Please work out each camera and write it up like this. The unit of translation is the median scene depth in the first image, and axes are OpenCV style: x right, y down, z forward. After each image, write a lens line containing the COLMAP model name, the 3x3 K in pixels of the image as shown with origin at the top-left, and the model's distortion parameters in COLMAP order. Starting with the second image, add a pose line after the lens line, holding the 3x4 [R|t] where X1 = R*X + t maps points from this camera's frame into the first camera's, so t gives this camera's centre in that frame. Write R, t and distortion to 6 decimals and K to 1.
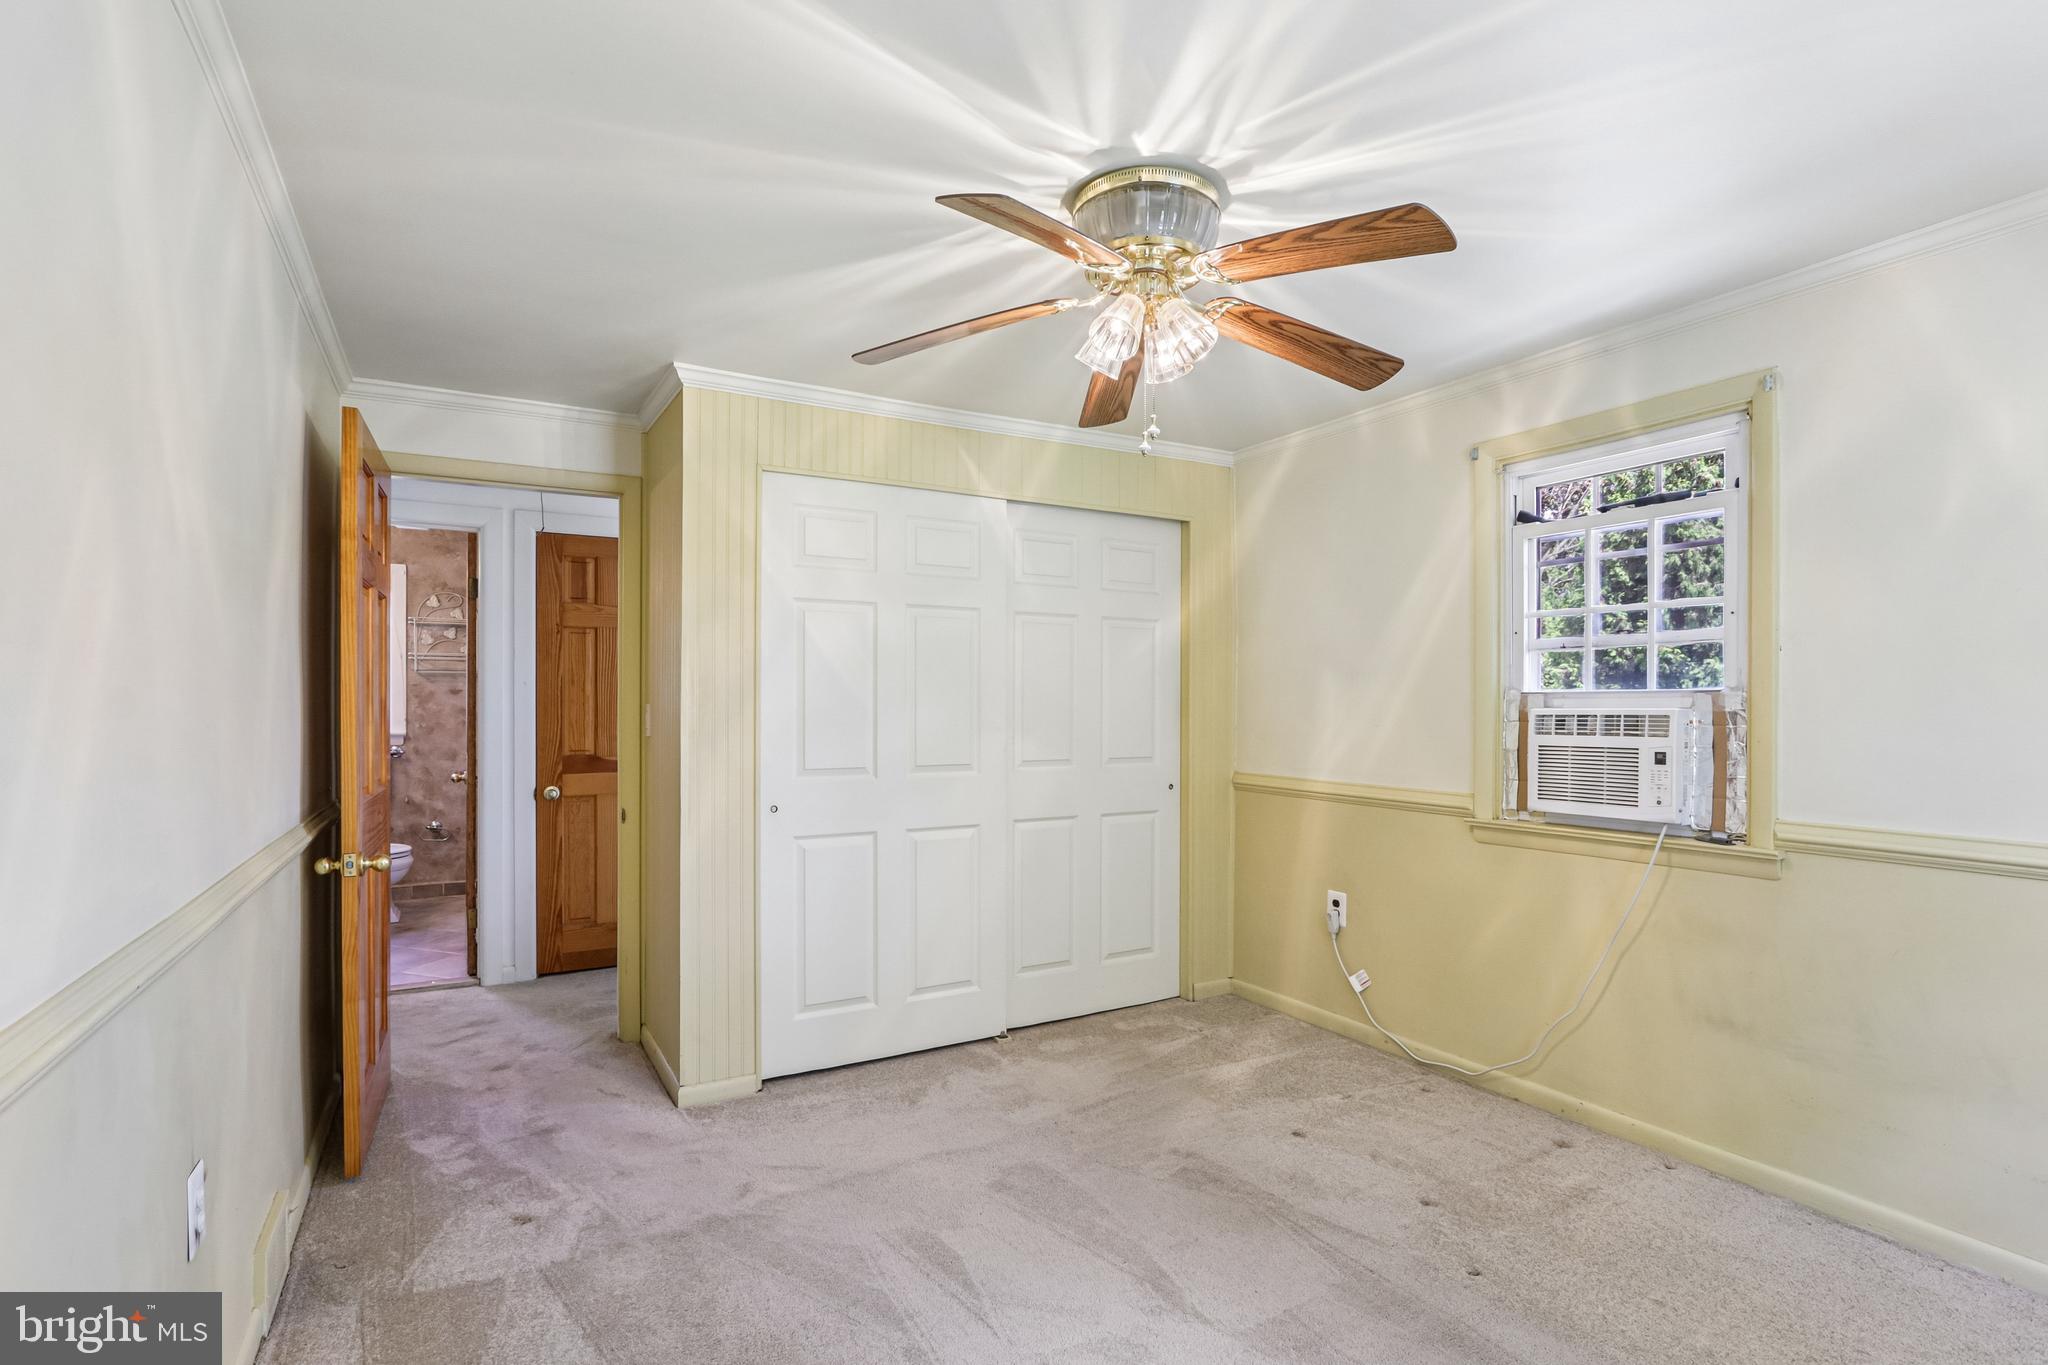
lens RADIAL K [[961.1, 0, 1011.7], [0, 961.1, 698.8], [0, 0, 1]] dist [-0.013132, 0.000419]
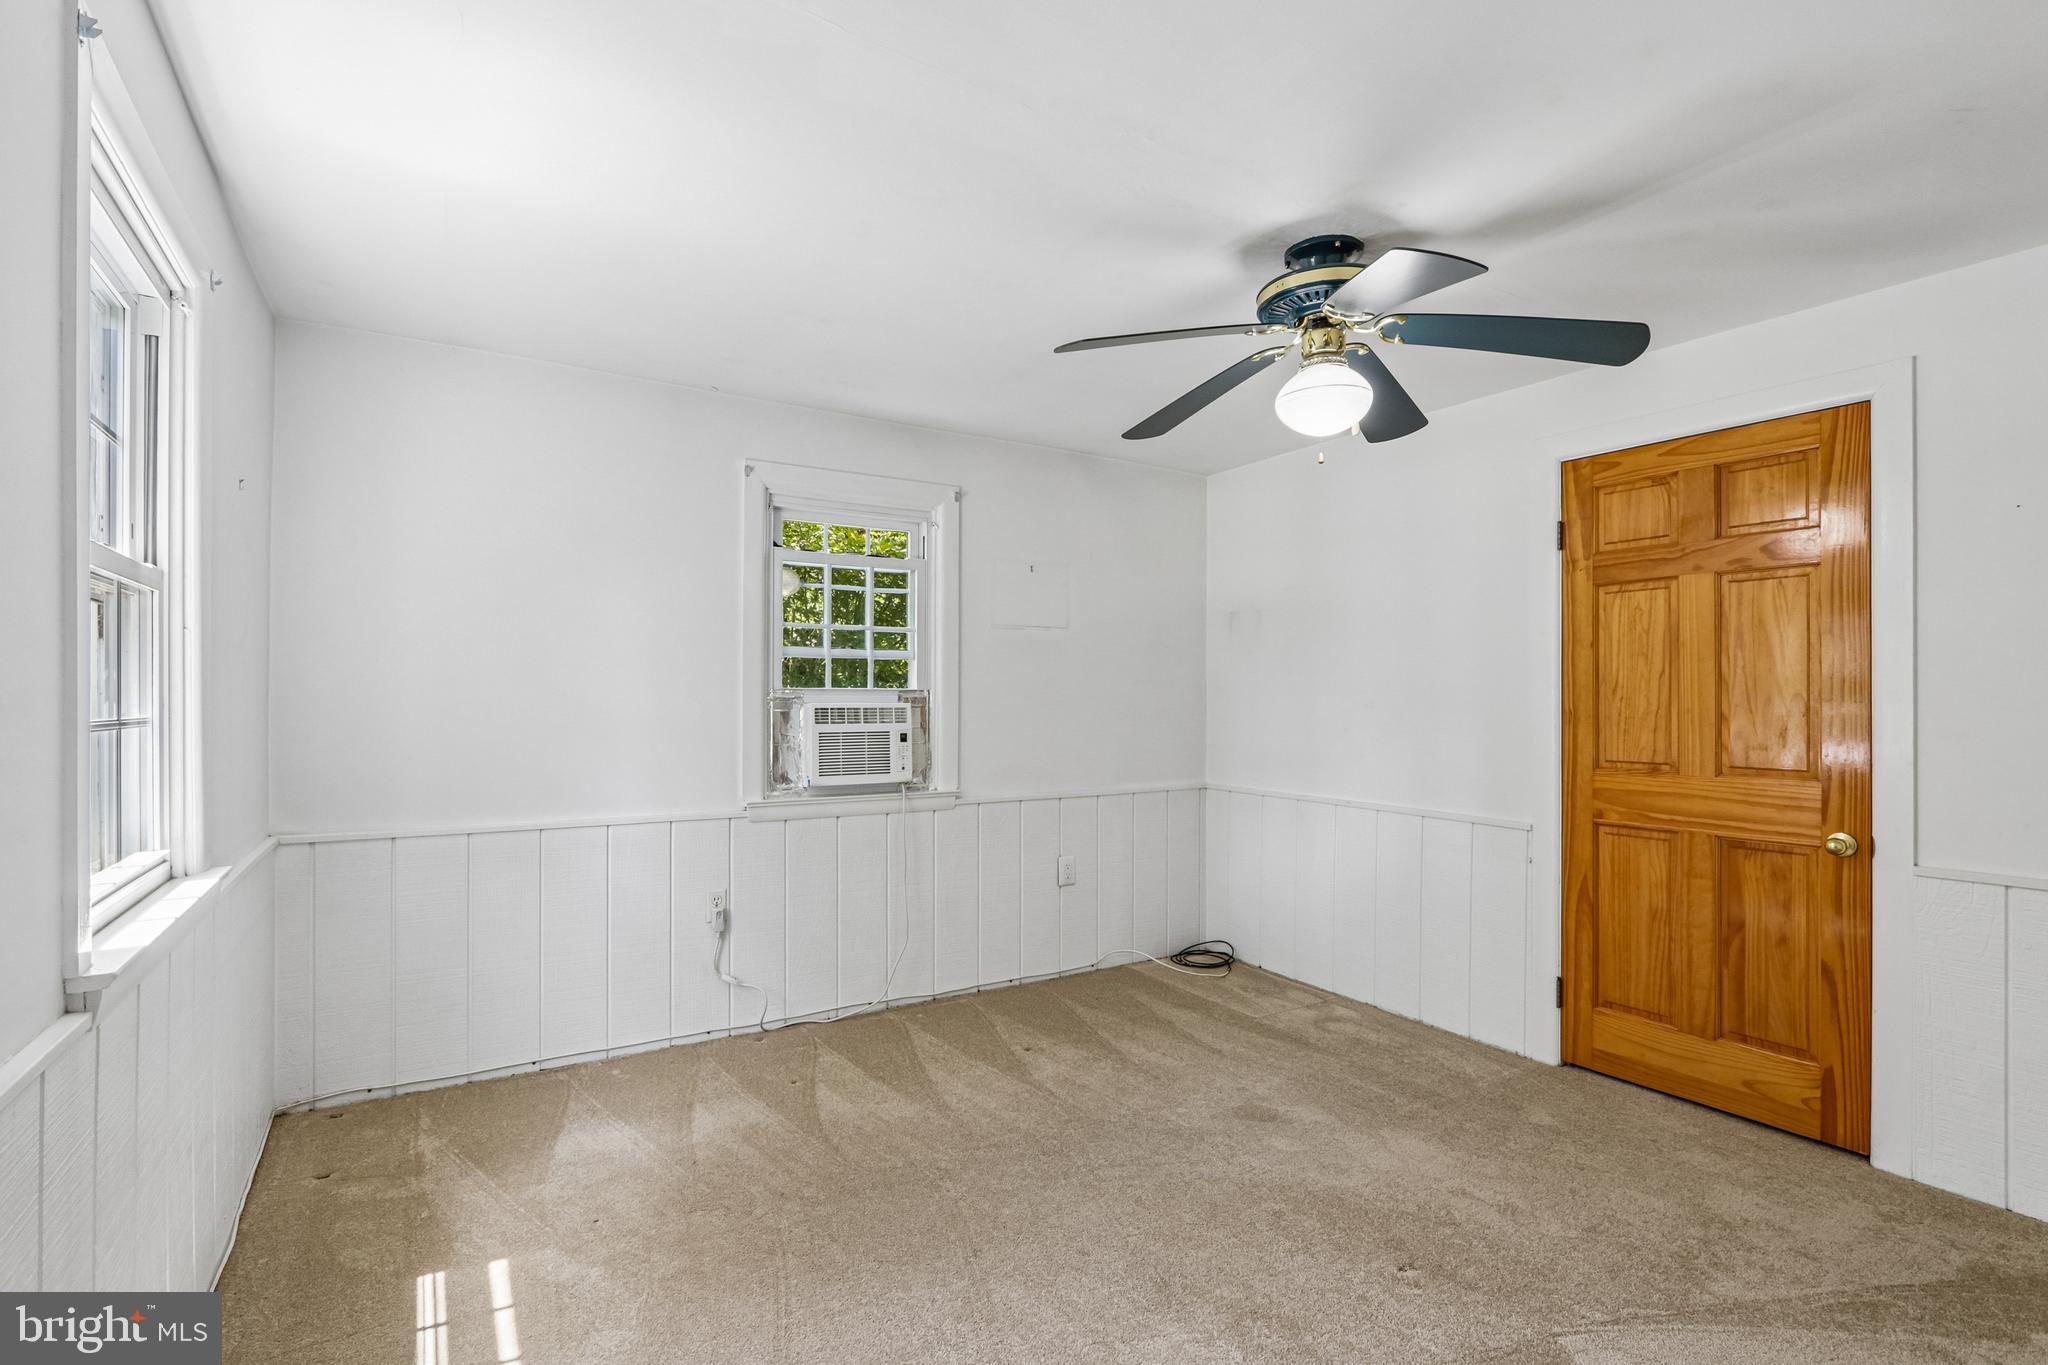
lens RADIAL K [[961.1, 0, 1011.7], [0, 961.1, 698.8], [0, 0, 1]] dist [-0.013132, 0.000419]
pose [[-0.038463, 0.002329, 0.999257, -0.678733], [-0.010659, 0.999939, -0.002741, 0.005342], [-0.999203, -0.010756, -0.038436, 0.780915]]
